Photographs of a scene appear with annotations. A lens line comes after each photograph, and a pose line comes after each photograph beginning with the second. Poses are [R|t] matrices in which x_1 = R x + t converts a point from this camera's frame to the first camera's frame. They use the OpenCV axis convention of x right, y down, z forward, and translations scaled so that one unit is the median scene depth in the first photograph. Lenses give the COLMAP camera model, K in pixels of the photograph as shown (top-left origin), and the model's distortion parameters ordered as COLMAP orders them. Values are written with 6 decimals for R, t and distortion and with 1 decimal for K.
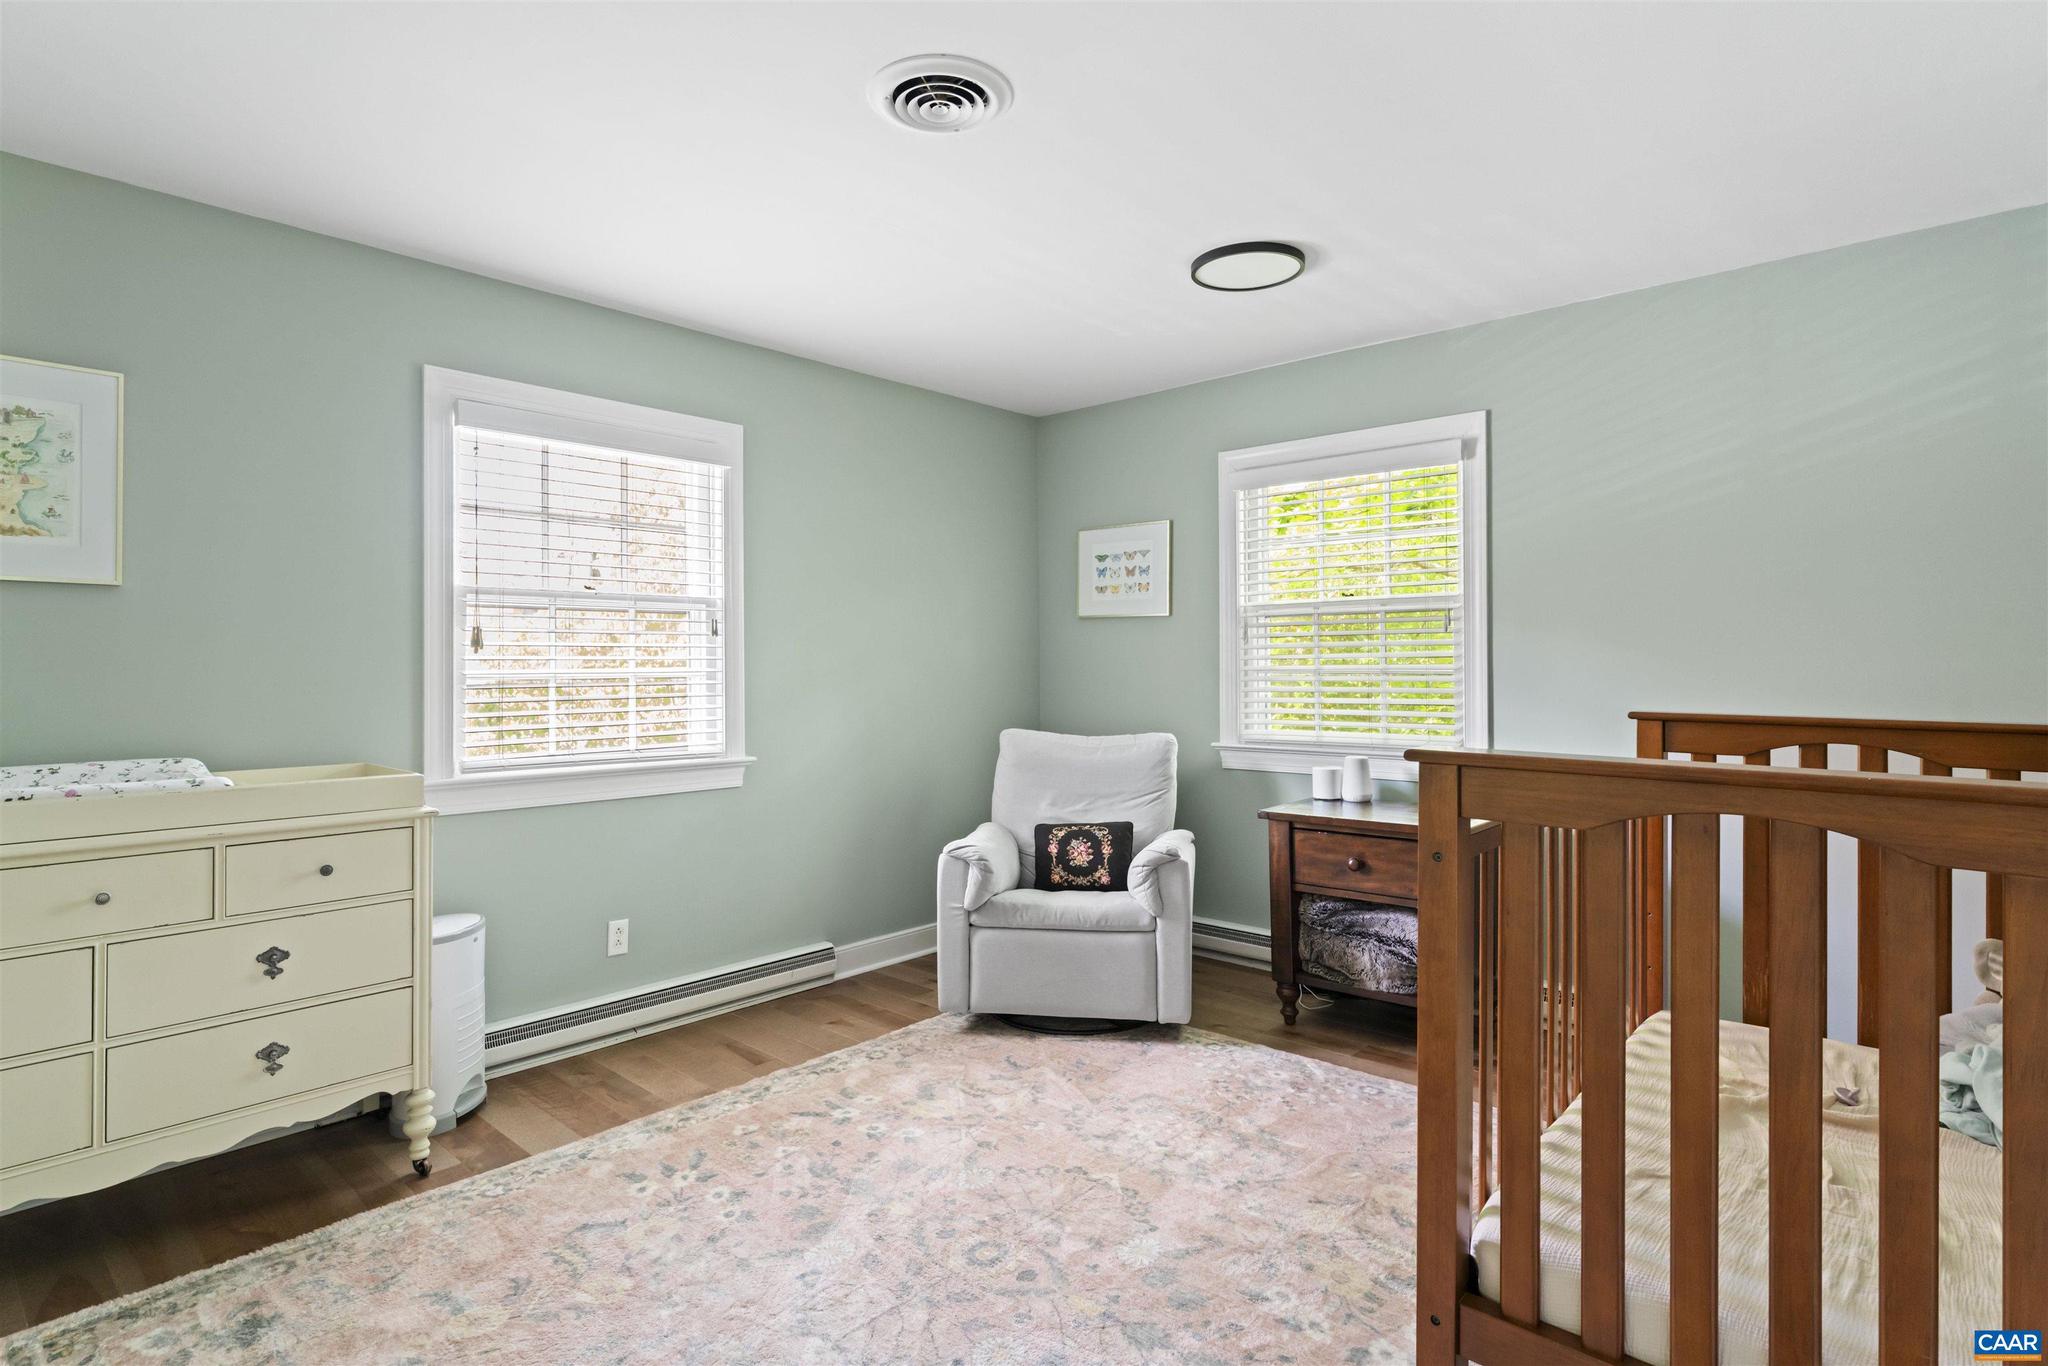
lens RADIAL K [[1050.9, 0, 1021.9], [0, 1050.9, 655.4], [0, 0, 1]] dist [-0.000275, -0.000790]
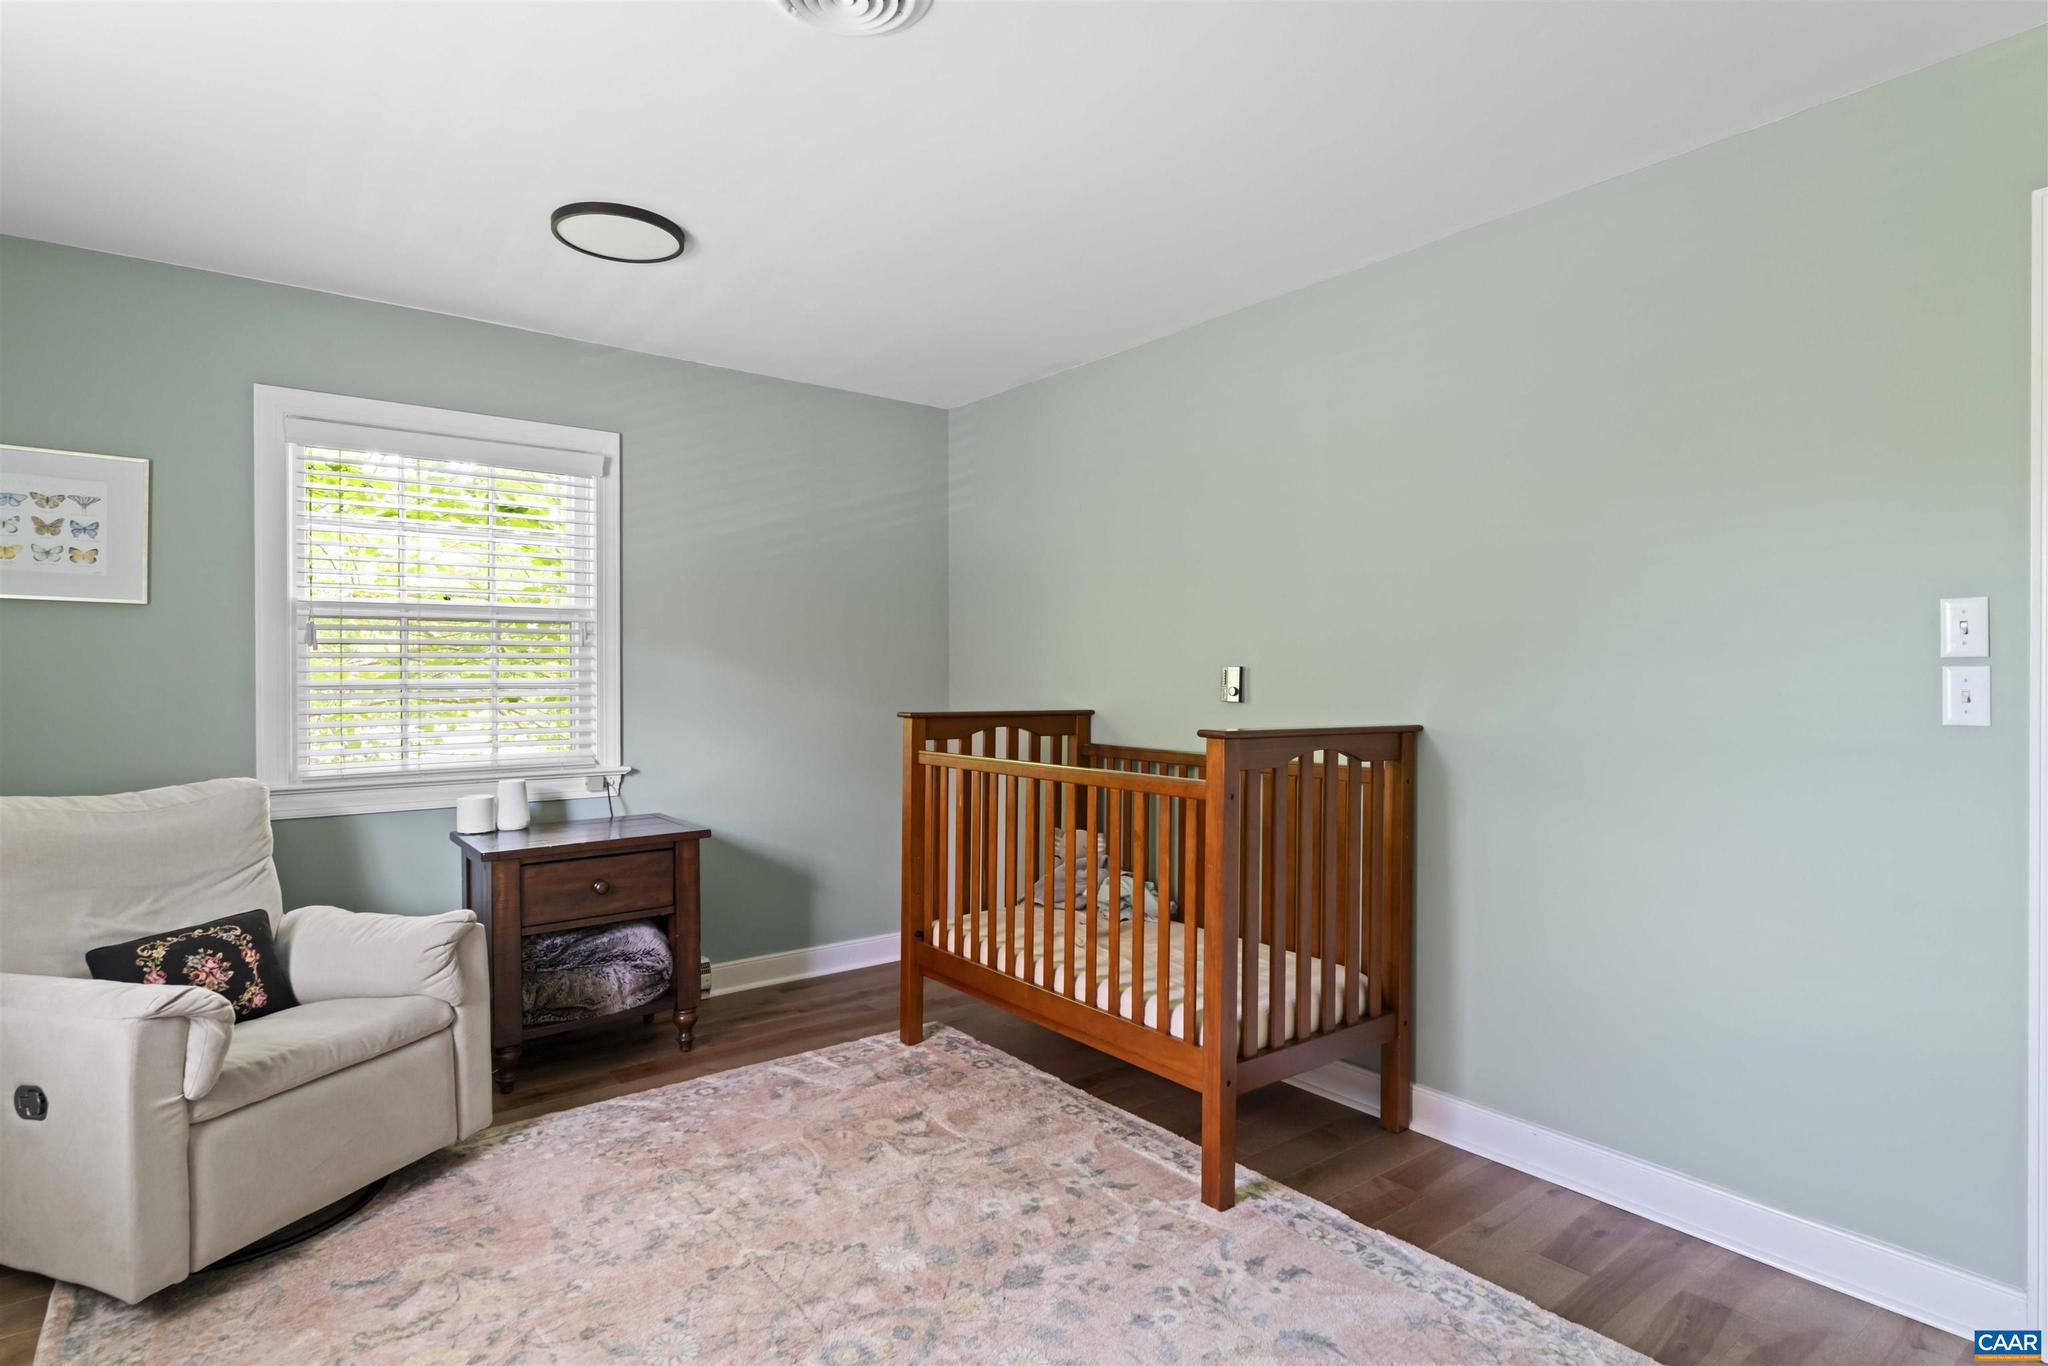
lens RADIAL K [[1051.8, 0, 1024.0], [0, 1051.8, 683.0], [0, 0, 1]] dist [-0.001094, -0.000170]
pose [[0.174386, -0.003822, 0.984670, -0.567077], [-0.008509, 0.999949, 0.005388, 0.004668], [-0.984641, -0.009318, 0.174345, 0.466964]]
